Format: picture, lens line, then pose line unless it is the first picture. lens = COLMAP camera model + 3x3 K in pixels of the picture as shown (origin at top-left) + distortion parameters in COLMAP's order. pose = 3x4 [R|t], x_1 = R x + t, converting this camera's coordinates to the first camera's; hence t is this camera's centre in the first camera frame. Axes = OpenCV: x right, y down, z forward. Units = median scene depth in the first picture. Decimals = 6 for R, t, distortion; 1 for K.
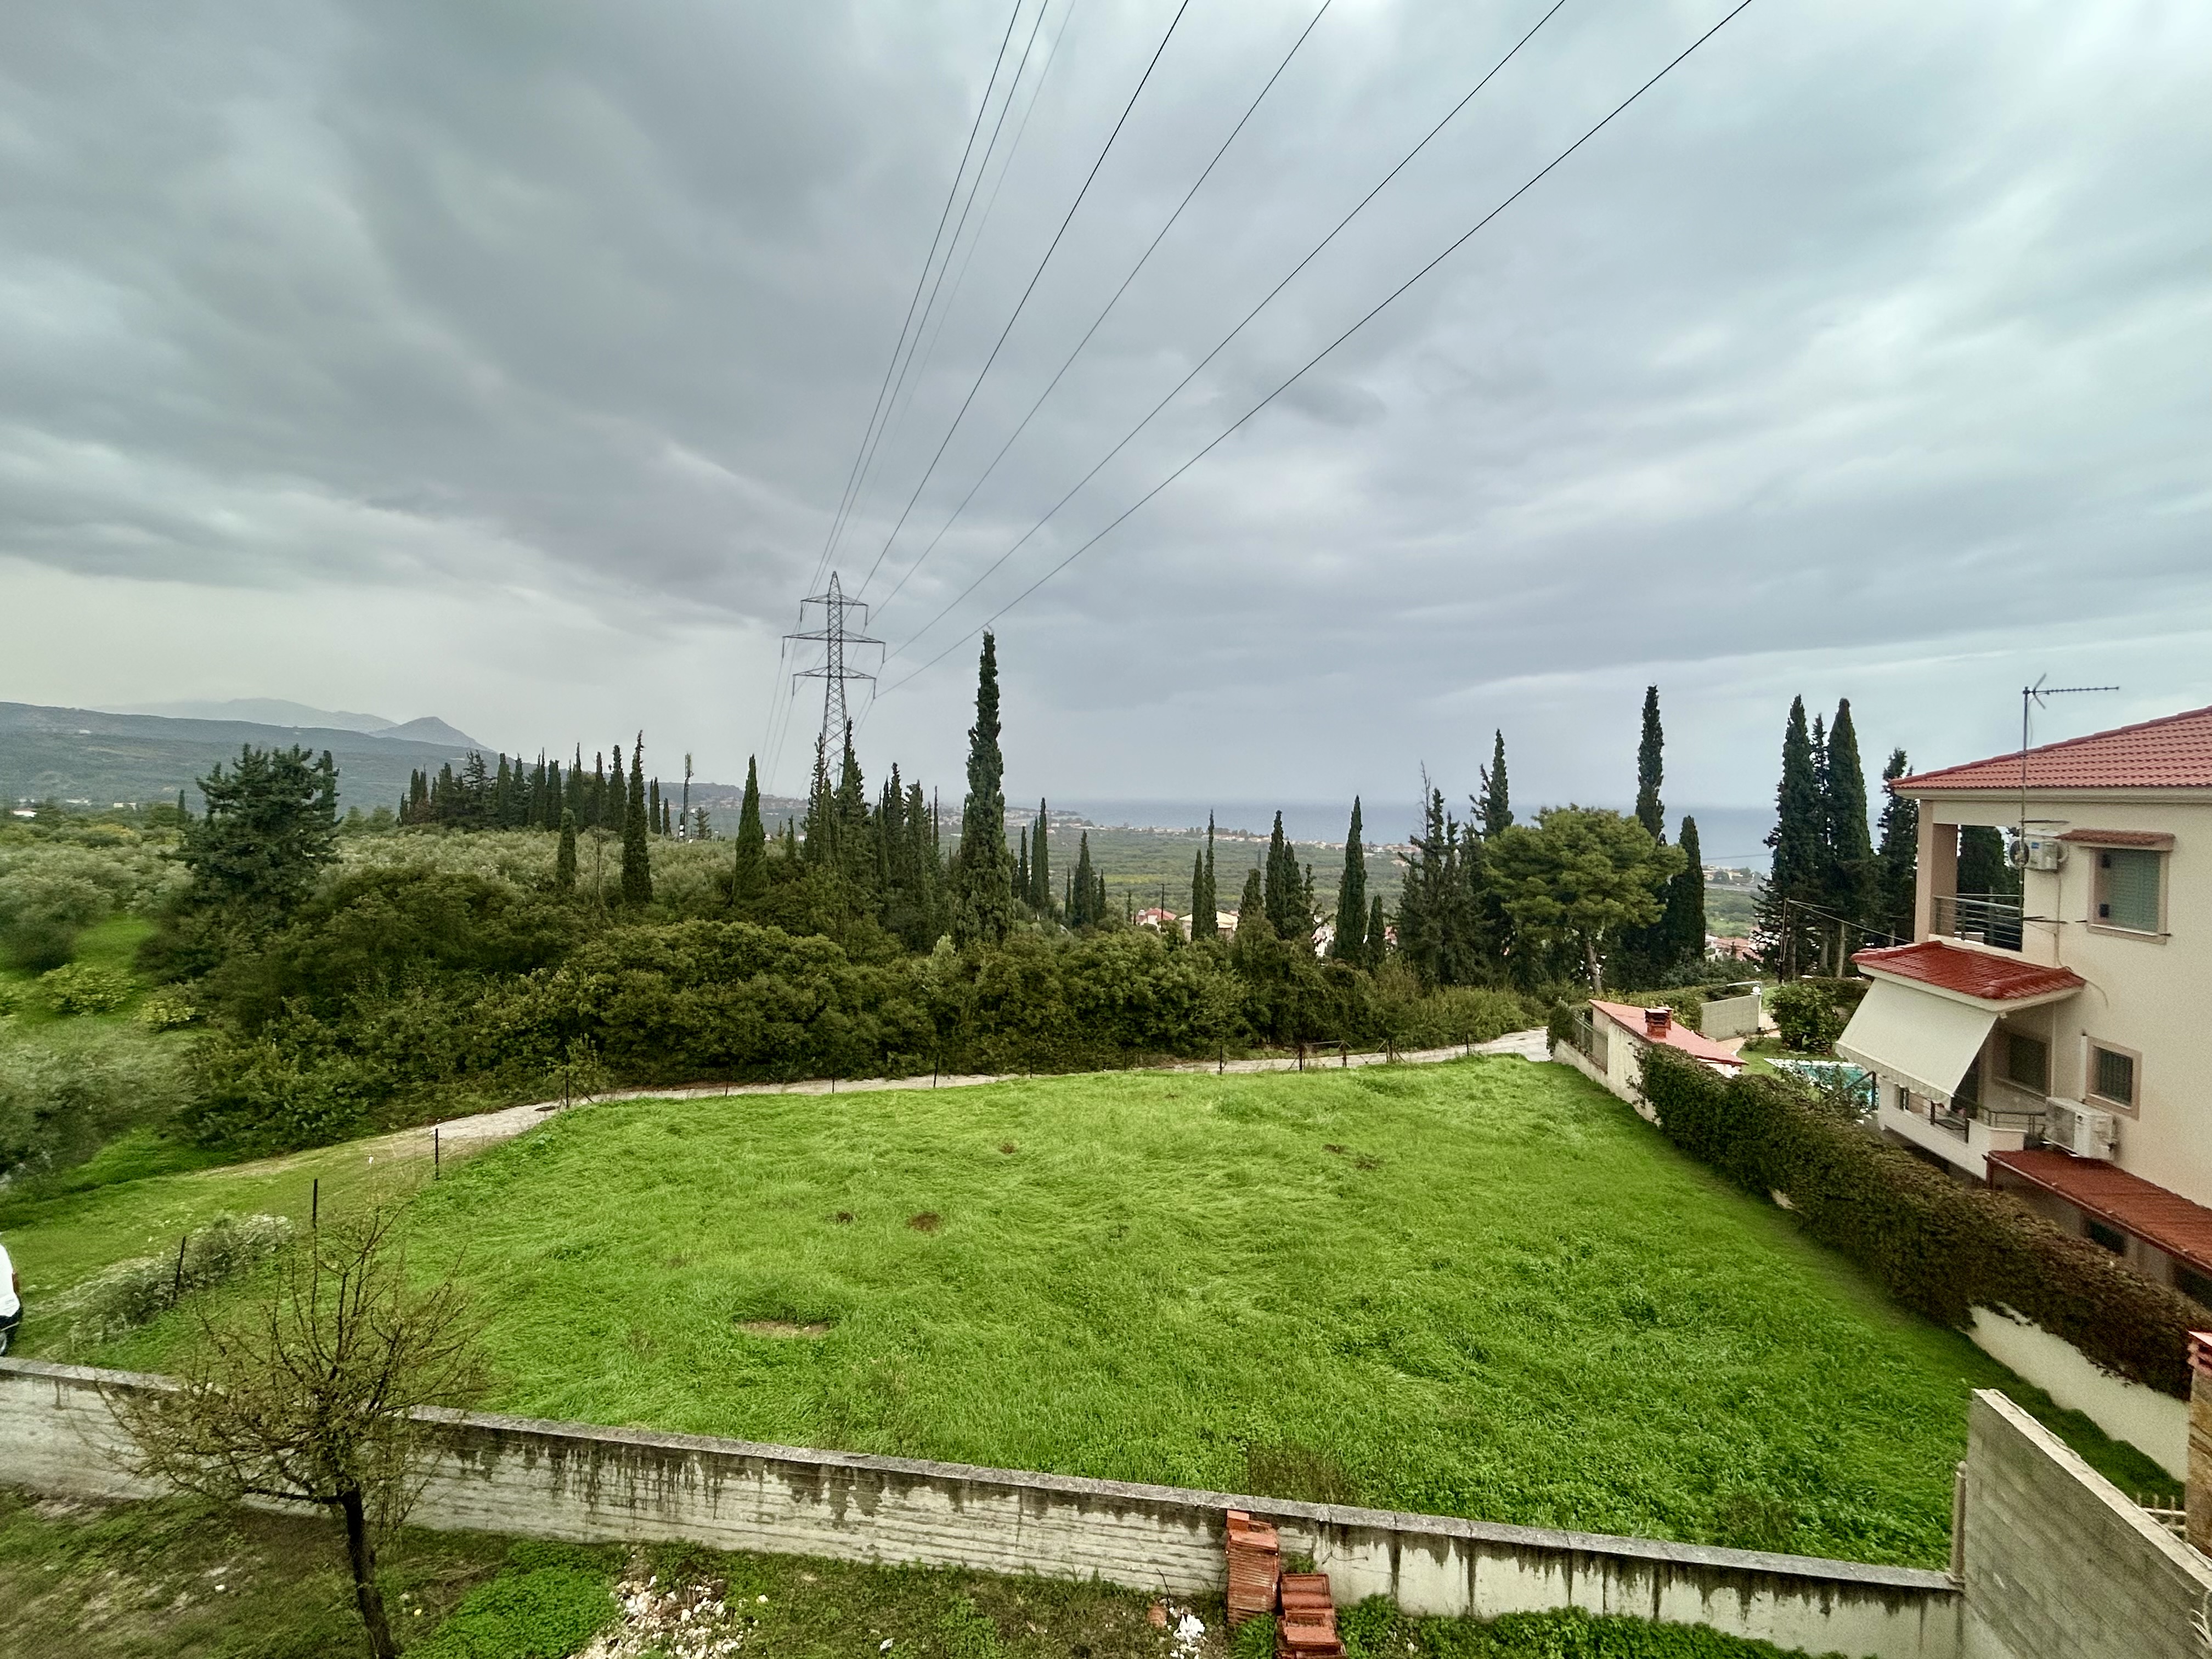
lens RADIAL K [[974.0, 0, 1076.9], [0, 974.0, 796.7], [0, 0, 1]] dist [-0.007419, 0.002357]
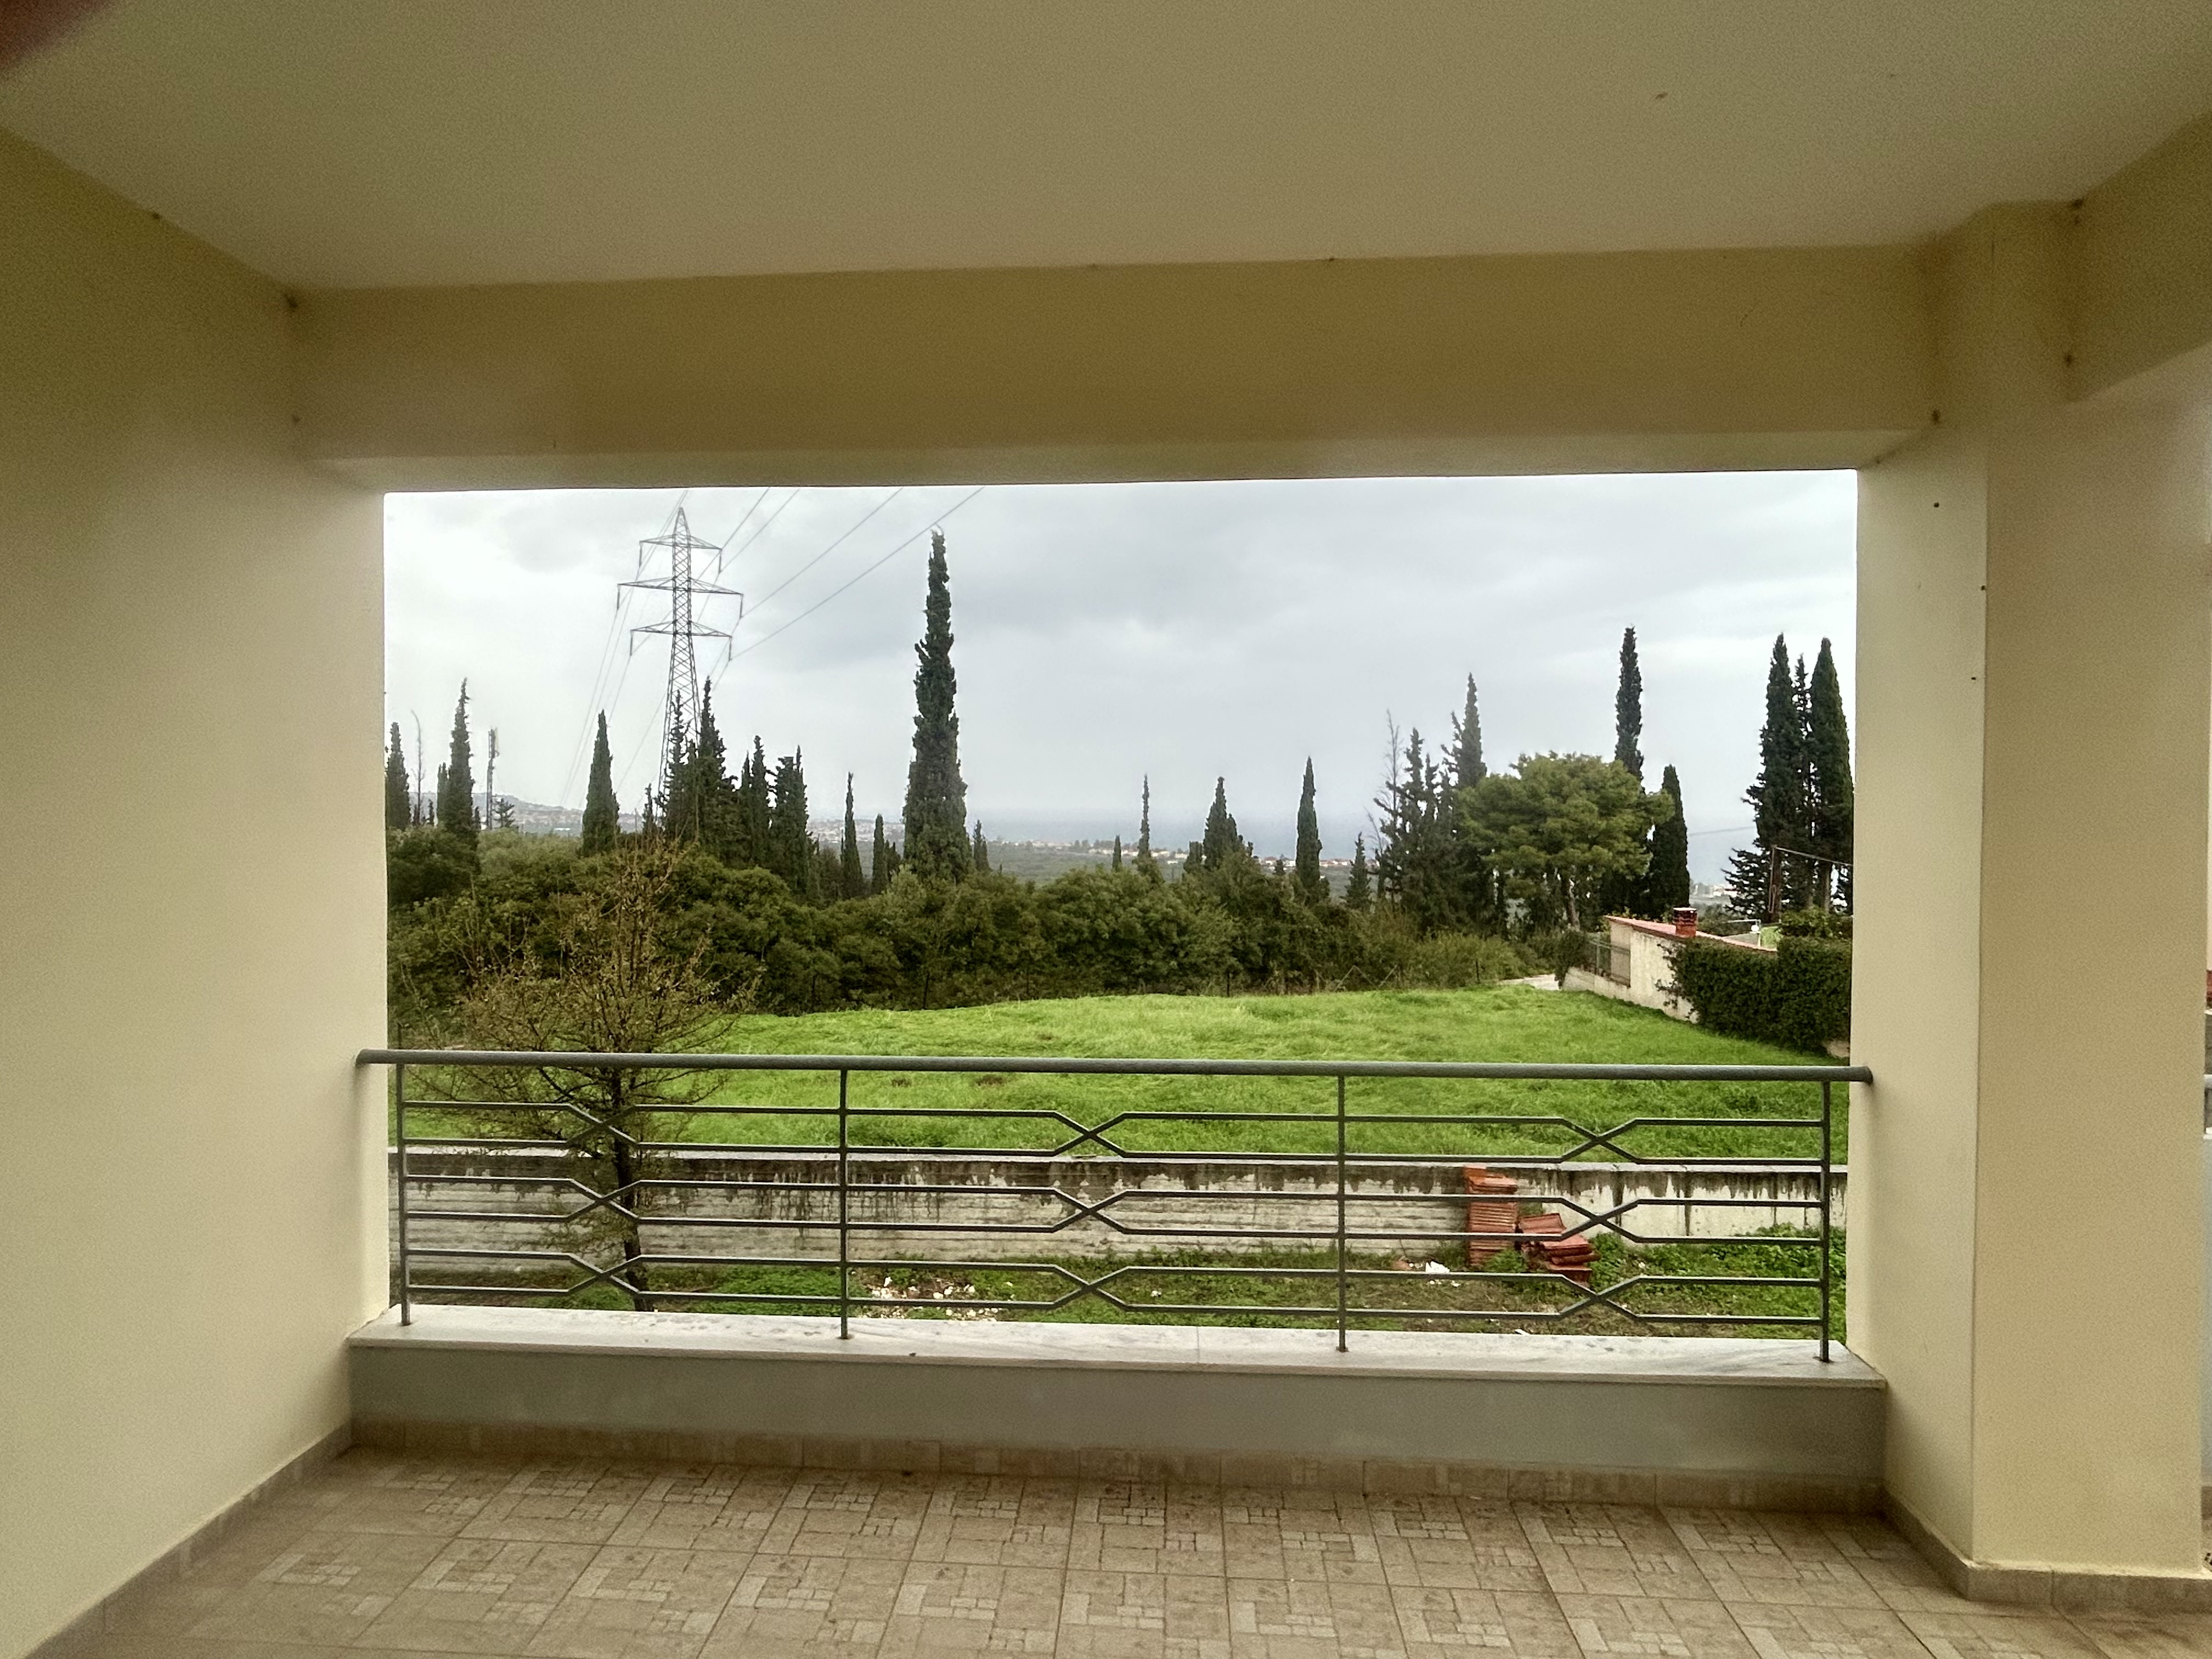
lens RADIAL K [[1185.4, 0, 1012.5], [0, 1185.4, 842.7], [0, 0, 1]] dist [-0.004861, -0.003787]
pose [[0.994223, -0.005324, 0.107201, -0.146683], [0.006264, 0.999945, -0.008433, 0.125969], [-0.107150, 0.009056, 0.994202, -0.069304]]
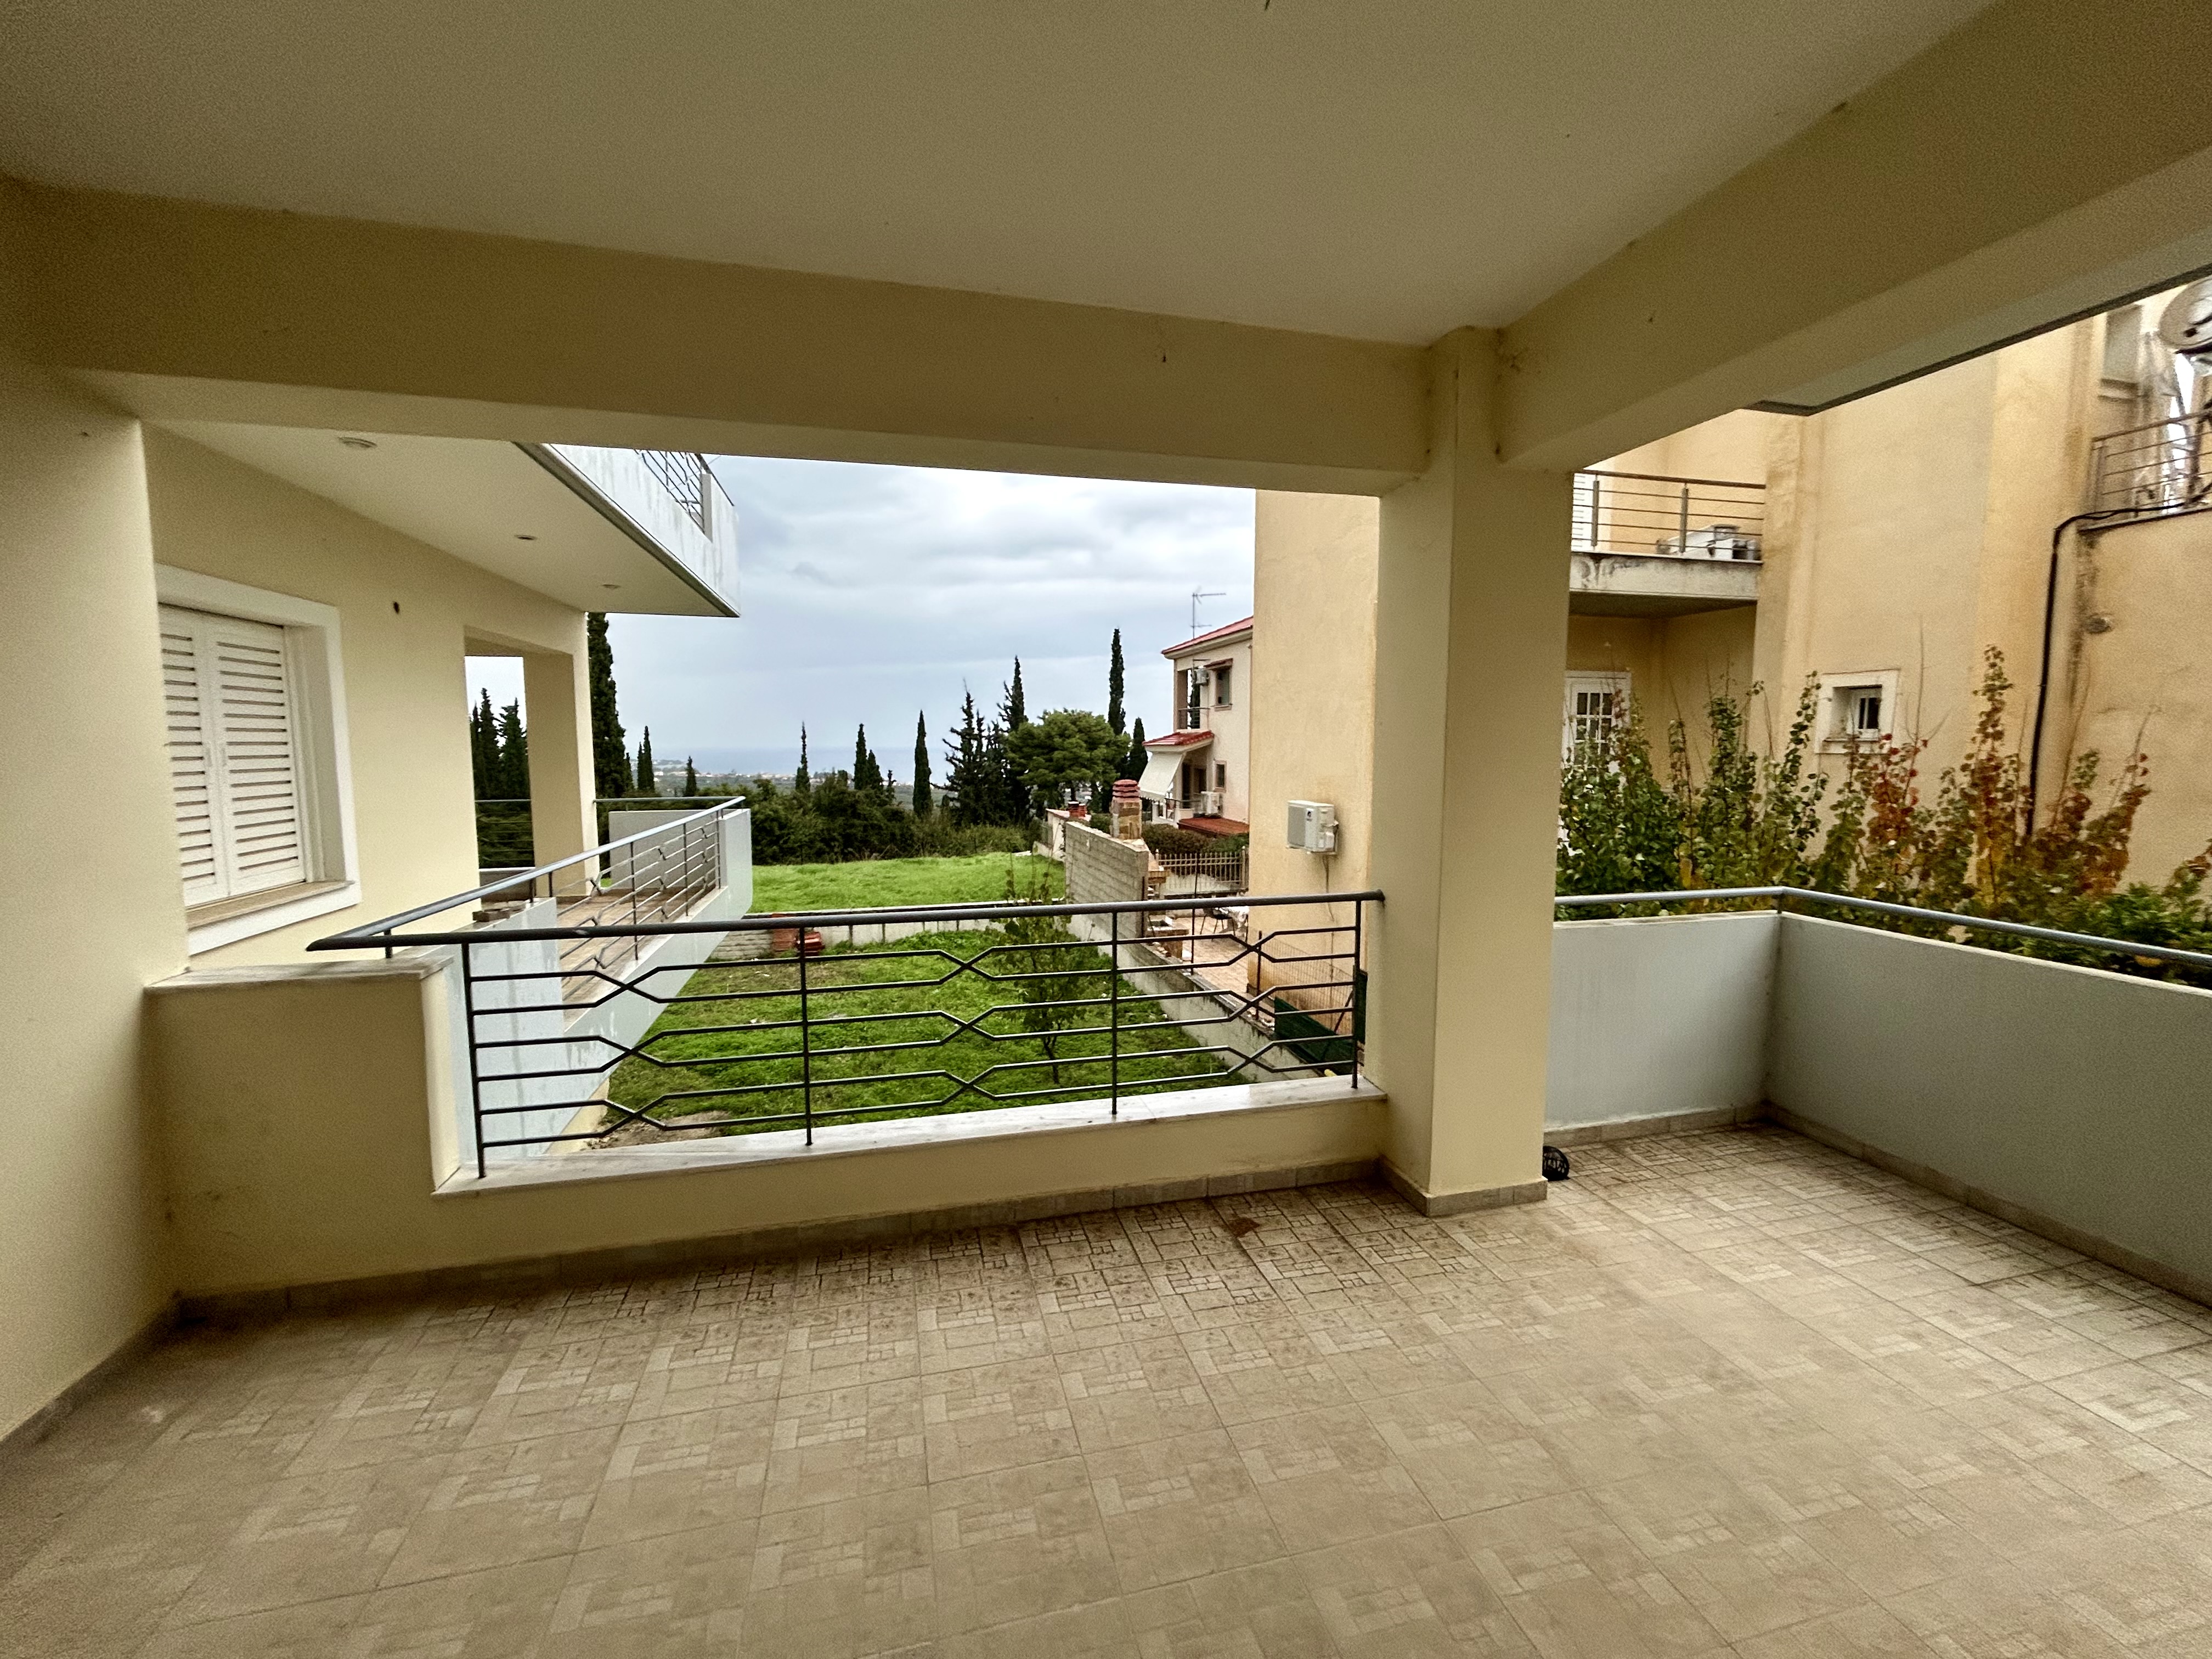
lens RADIAL K [[956.7, 0, 1139.2], [0, 956.7, 832.2], [0, 0, 1]] dist [0.001994, 0.000128]
pose [[0.902202, -0.044594, 0.429001, -0.005110], [0.022269, 0.998130, 0.056923, 0.140805], [-0.430737, -0.041803, 0.901509, -0.410592]]
